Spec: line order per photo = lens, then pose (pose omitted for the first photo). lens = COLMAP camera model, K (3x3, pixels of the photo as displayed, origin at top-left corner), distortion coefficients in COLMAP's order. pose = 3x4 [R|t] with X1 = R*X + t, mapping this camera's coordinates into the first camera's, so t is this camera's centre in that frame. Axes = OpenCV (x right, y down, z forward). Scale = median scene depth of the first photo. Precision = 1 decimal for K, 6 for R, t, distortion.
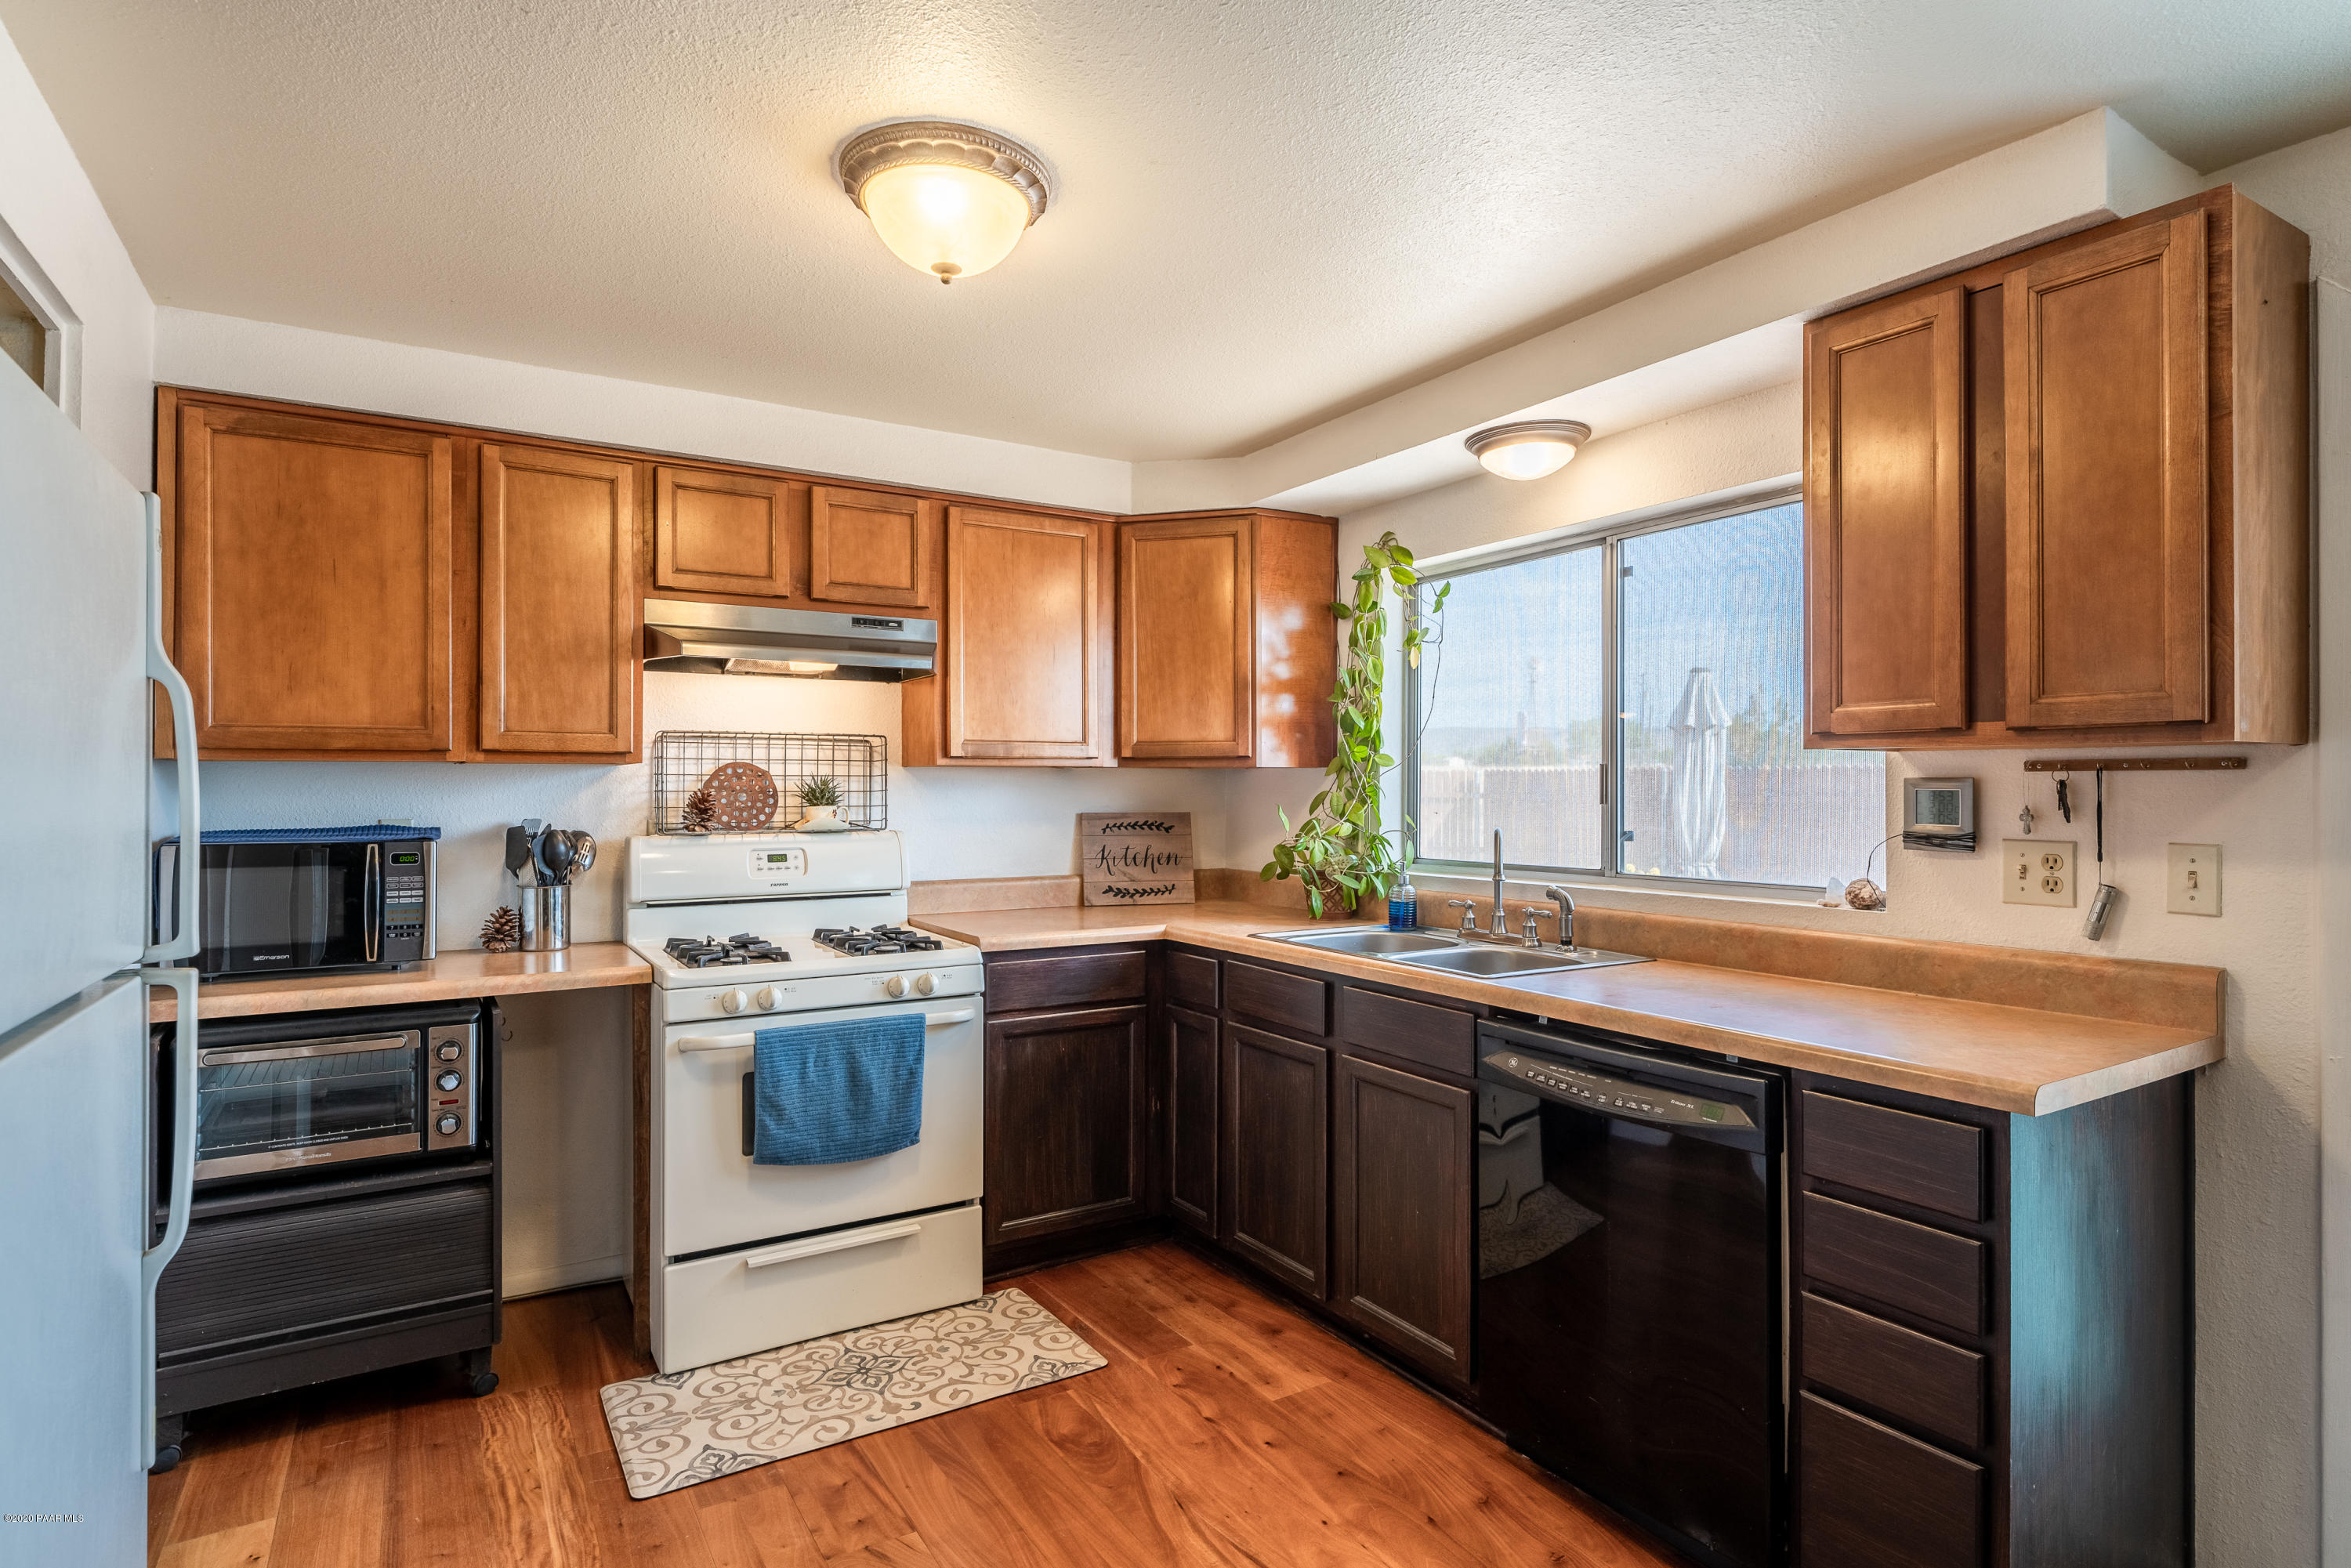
lens RADIAL K [[1199.8, 0, 1175.5], [0, 1199.8, 784.0], [0, 0, 1]] dist [-0.001576, -0.000237]
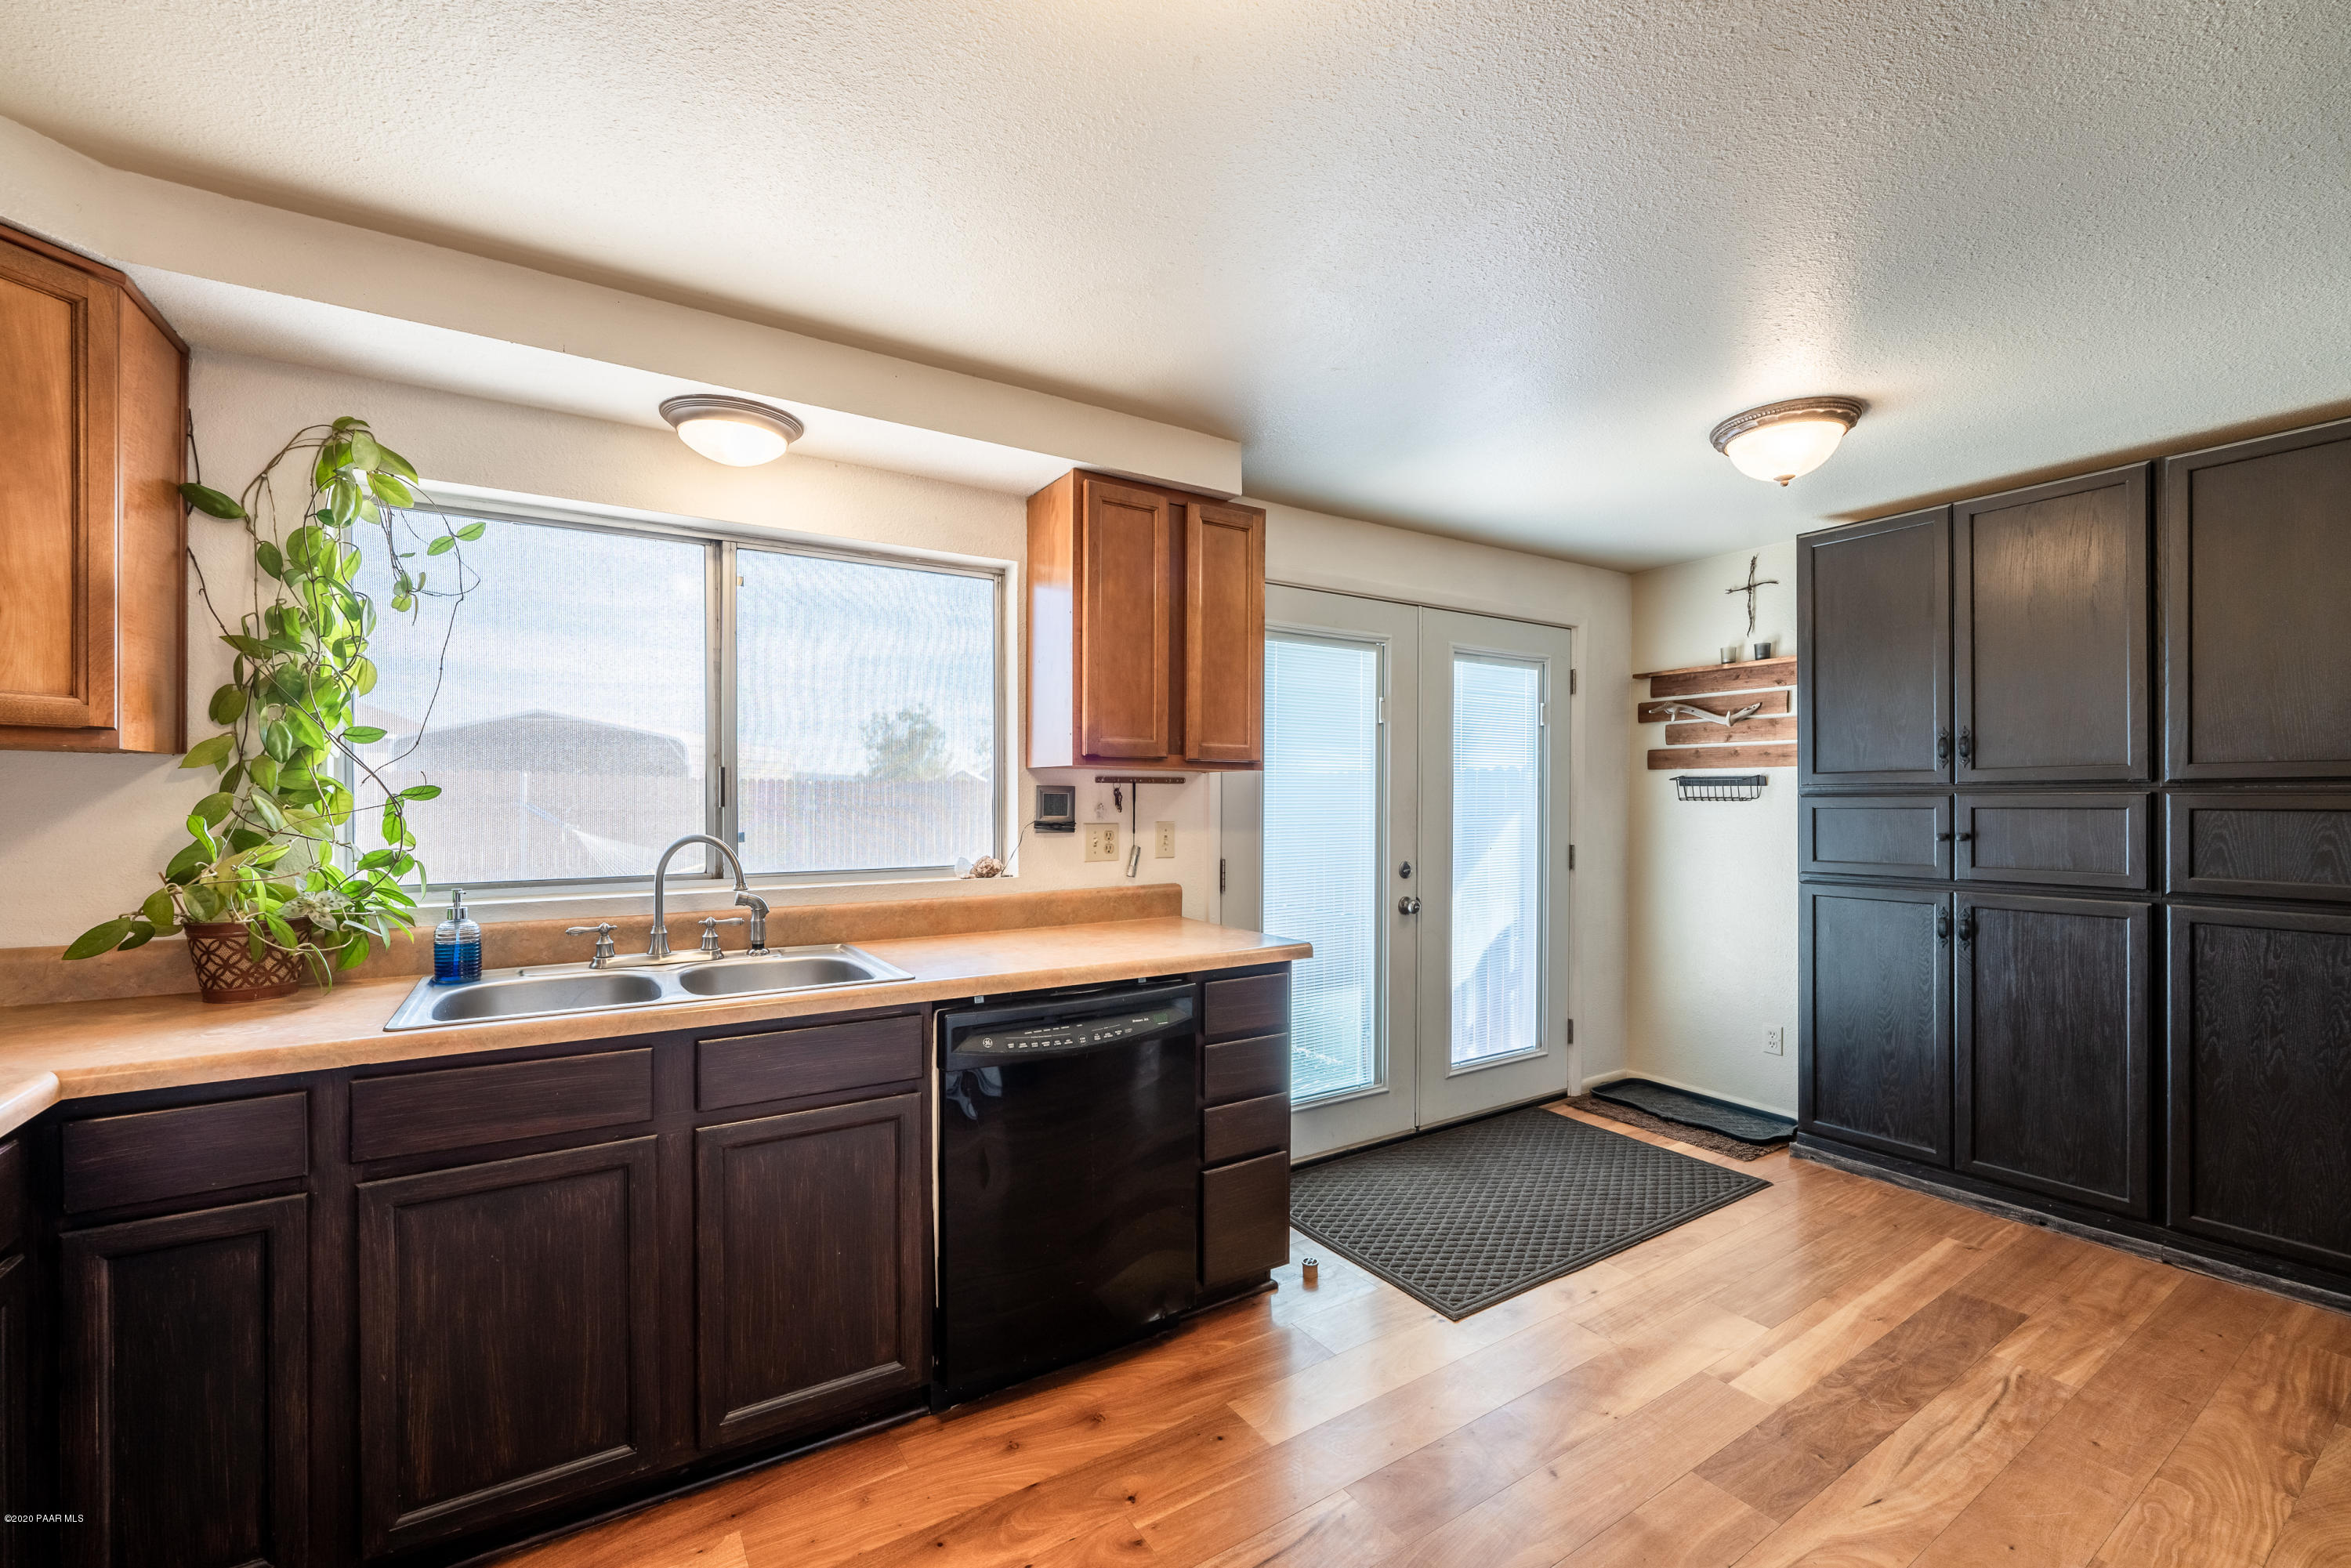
lens RADIAL K [[943.5, 0, 1184.7], [0, 943.5, 791.6], [0, 0, 1]] dist [-0.000848, -0.000064]
pose [[0.000107, 0.001769, 0.999998, -0.467614], [-0.008577, 0.999962, -0.001768, 0.002556], [-0.999963, -0.008577, 0.000123, 0.661336]]
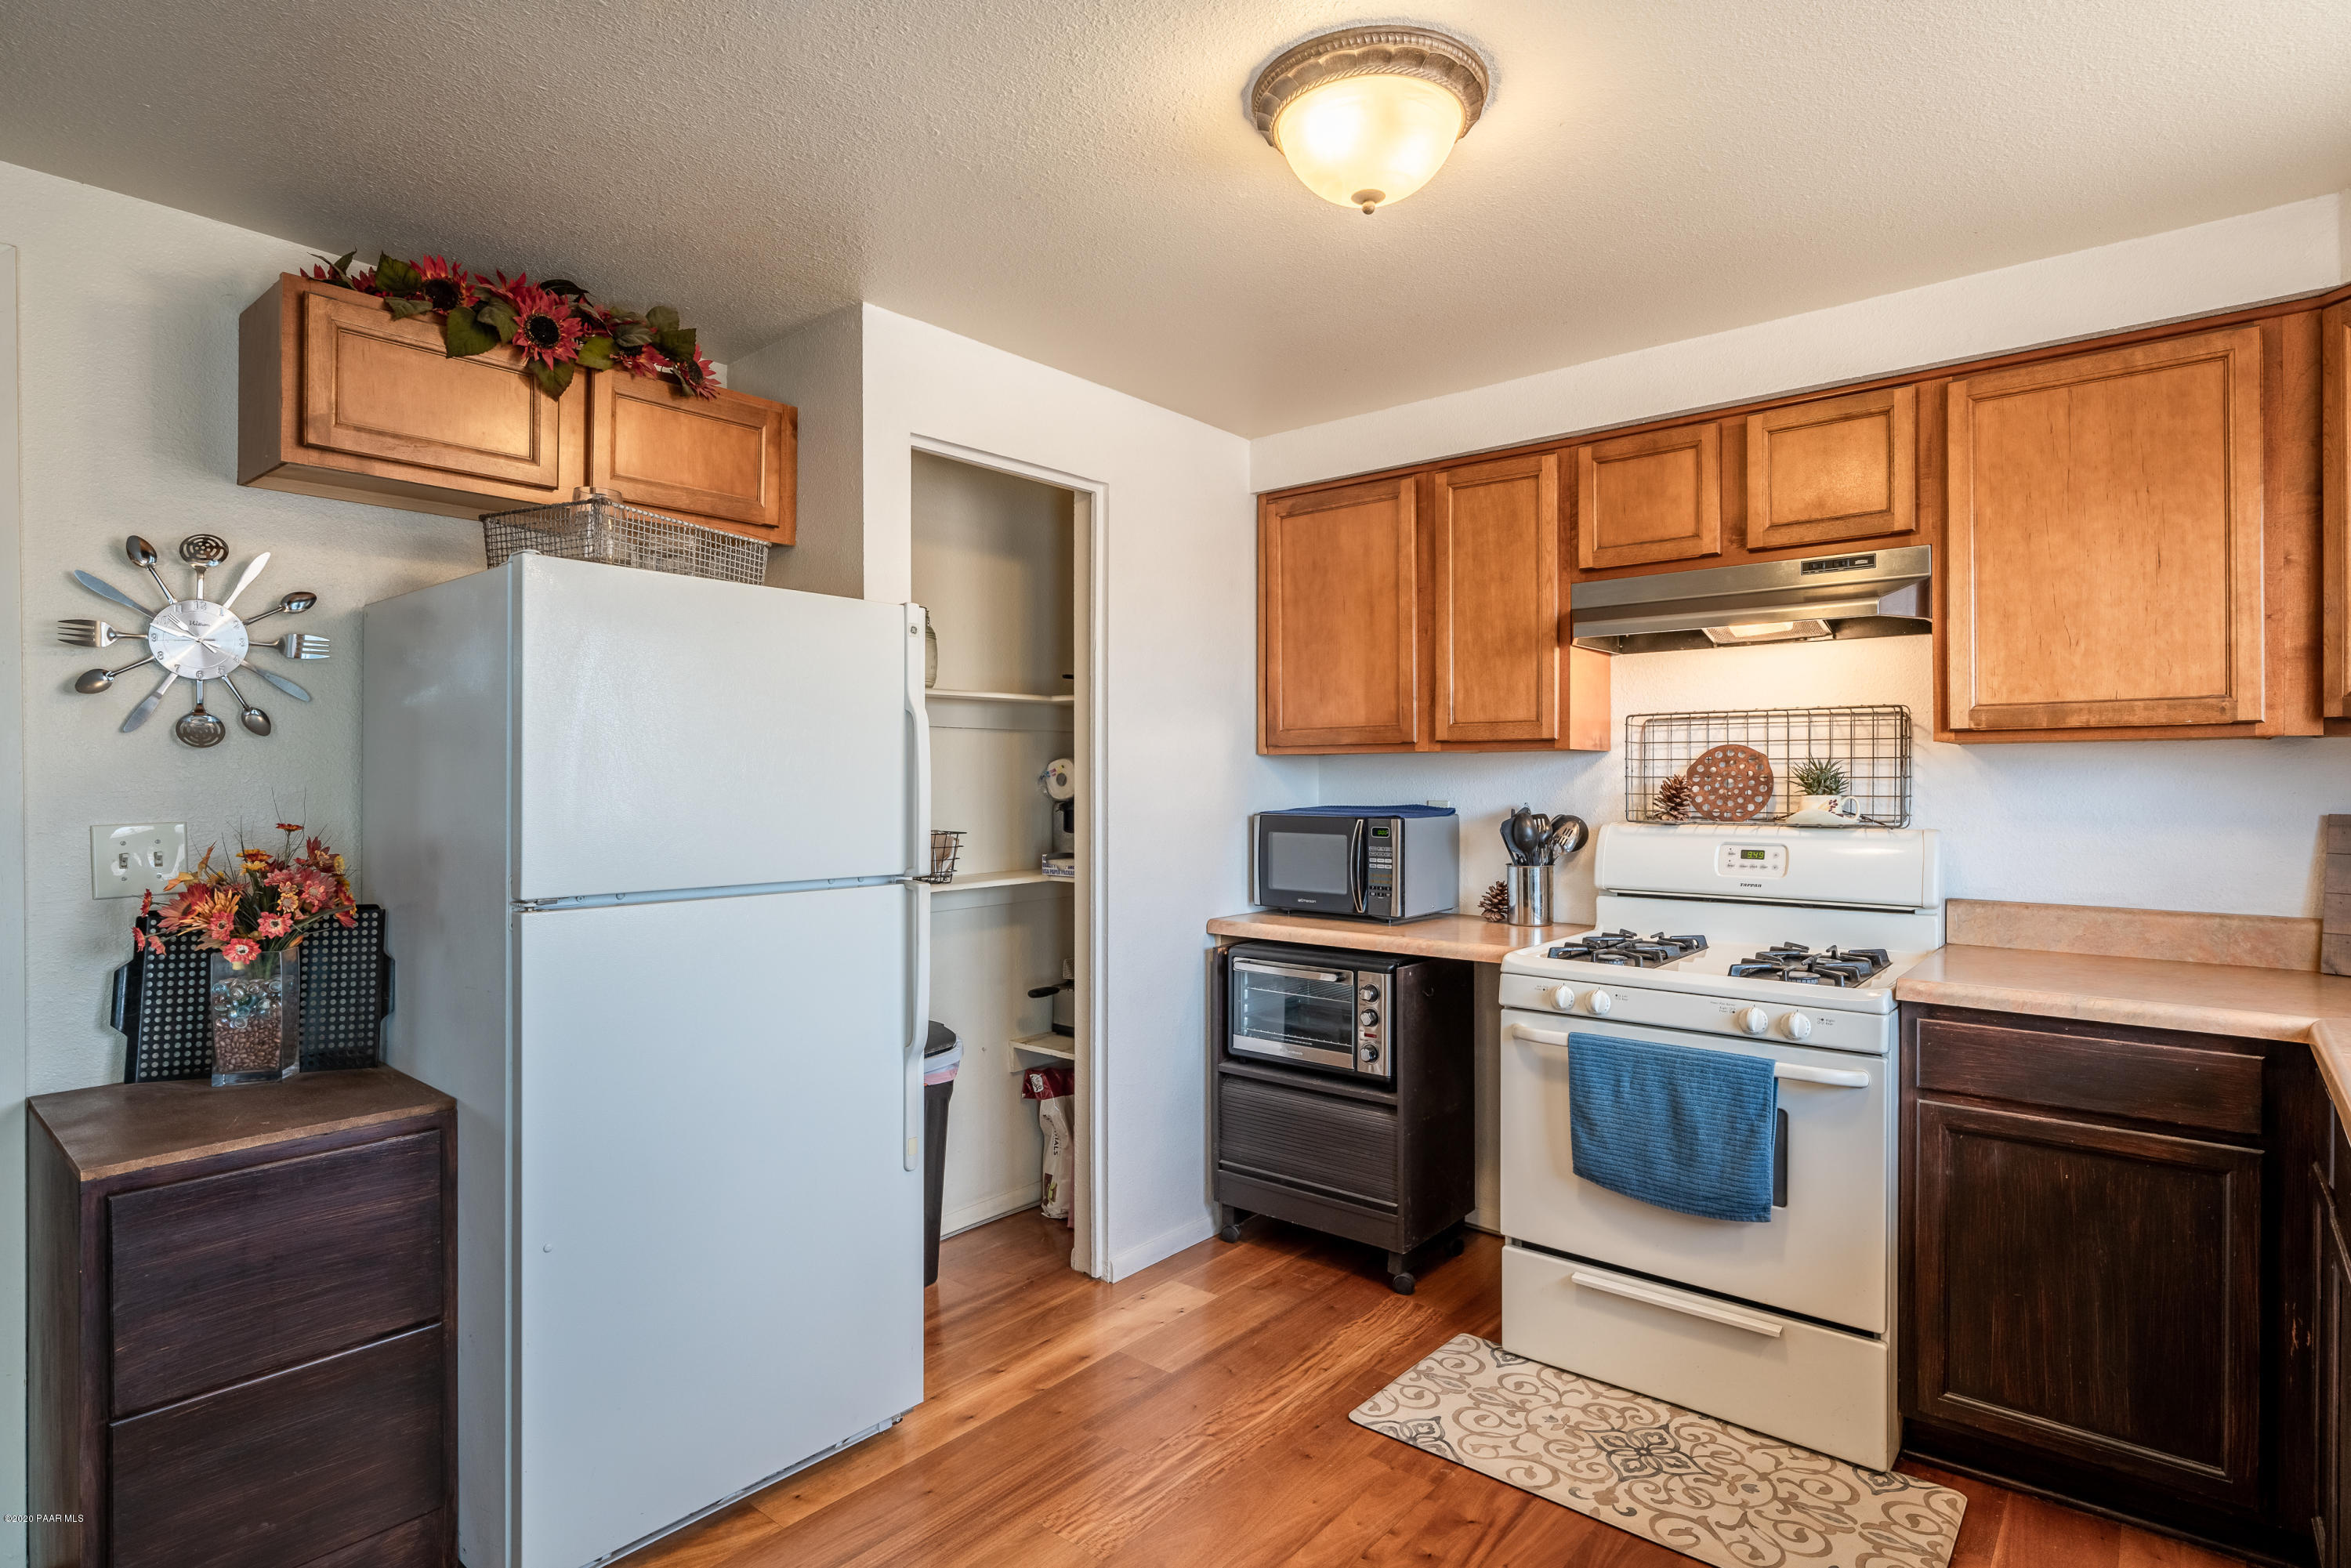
lens RADIAL K [[1199.8, 0, 1175.5], [0, 1199.8, 784.0], [0, 0, 1]] dist [-0.001576, -0.000237]
pose [[0.308649, 0.005636, -0.951159, 0.429064], [0.005438, 0.999956, 0.007690, 0.002385], [0.951160, -0.007546, 0.308605, 0.399934]]
